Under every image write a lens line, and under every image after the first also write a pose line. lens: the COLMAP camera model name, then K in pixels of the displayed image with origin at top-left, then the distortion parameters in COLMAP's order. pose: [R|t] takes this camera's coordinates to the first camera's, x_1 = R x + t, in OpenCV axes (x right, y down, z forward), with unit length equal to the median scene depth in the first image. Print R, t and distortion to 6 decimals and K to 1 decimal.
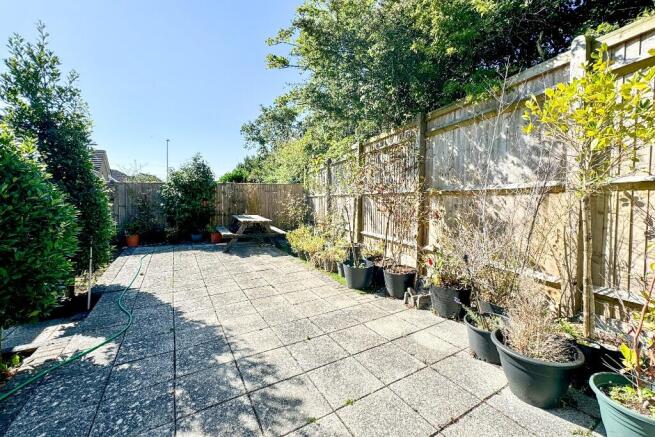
lens RADIAL K [[271.3, 0, 330.4], [0, 271.3, 204.8], [0, 0, 1]] dist [0.000401, 0.000117]
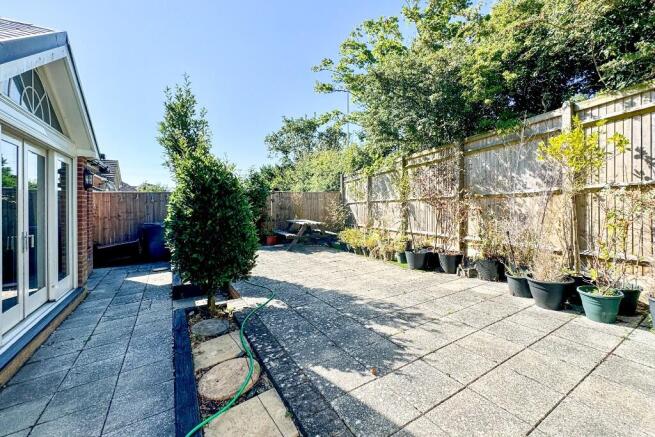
lens RADIAL K [[278.6, 0, 353.4], [0, 278.6, 204.0], [0, 0, 1]] dist [-0.000840, -0.000267]
pose [[0.998300, -0.014647, 0.056408, -0.375503], [0.016502, 0.999334, -0.032554, 0.036248], [-0.055894, 0.033429, 0.997877, -0.462540]]
